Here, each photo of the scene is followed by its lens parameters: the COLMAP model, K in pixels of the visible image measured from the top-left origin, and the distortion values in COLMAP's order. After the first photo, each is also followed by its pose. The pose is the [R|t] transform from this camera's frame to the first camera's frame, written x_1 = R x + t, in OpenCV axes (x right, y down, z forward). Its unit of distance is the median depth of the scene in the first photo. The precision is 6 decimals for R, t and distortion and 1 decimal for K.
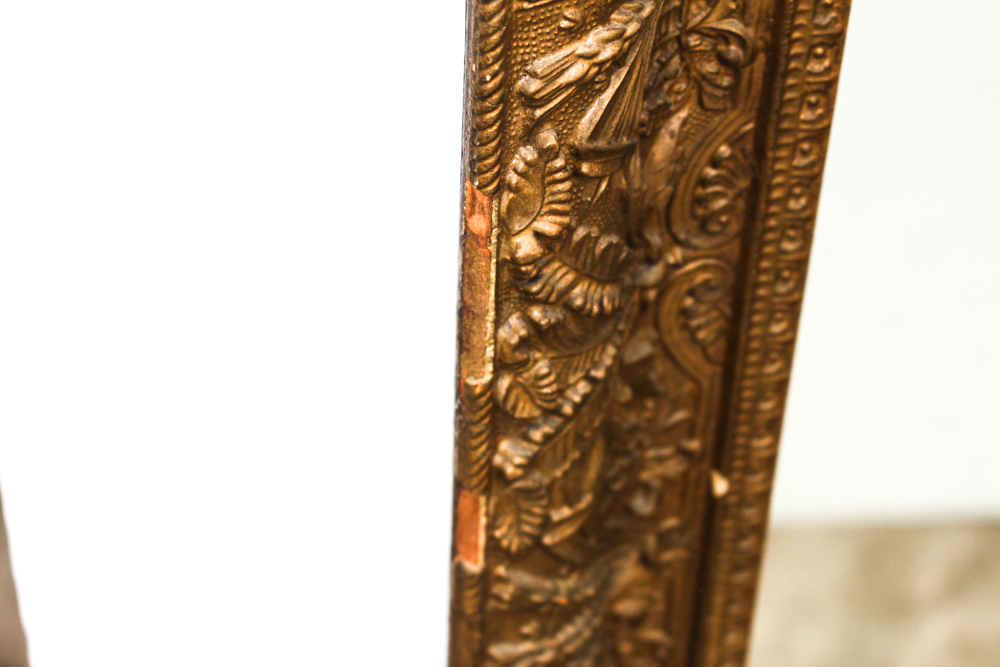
lens RADIAL K [[2333.1, 0, 501.6], [0, 2333.1, 332.1], [0, 0, 1]] dist [0.010354, 0.000000]
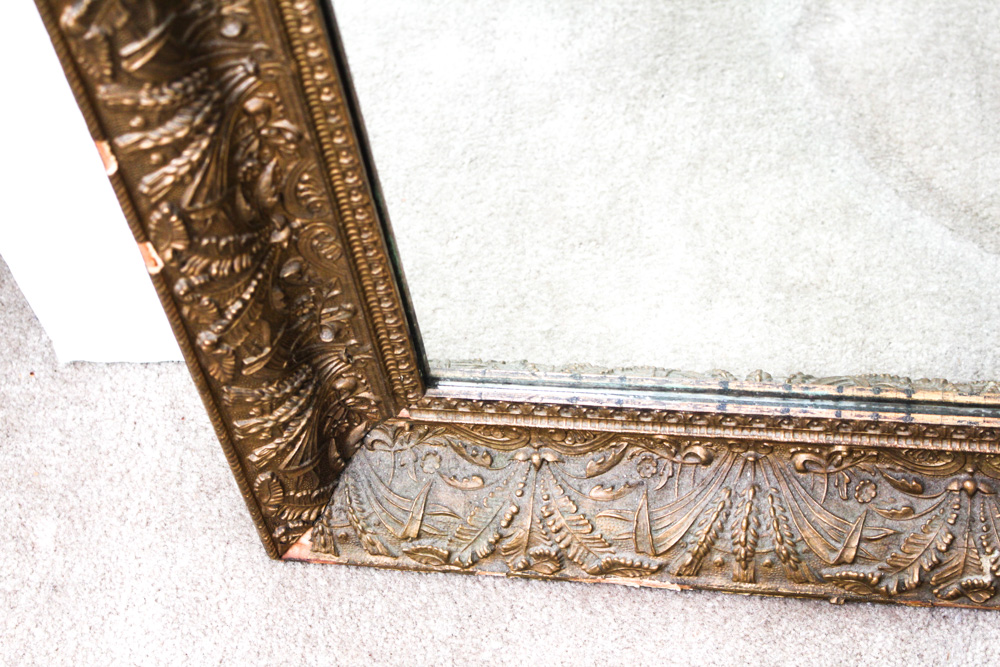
lens RADIAL K [[2333.1, 0, 490.8], [0, 2333.1, 337.3], [0, 0, 1]] dist [0.010354, 0.000000]
pose [[0.980675, 0.012921, -0.195217, 0.580668], [0.039092, 0.964754, 0.260235, -0.415099], [0.191699, -0.262838, 0.945605, -0.679305]]
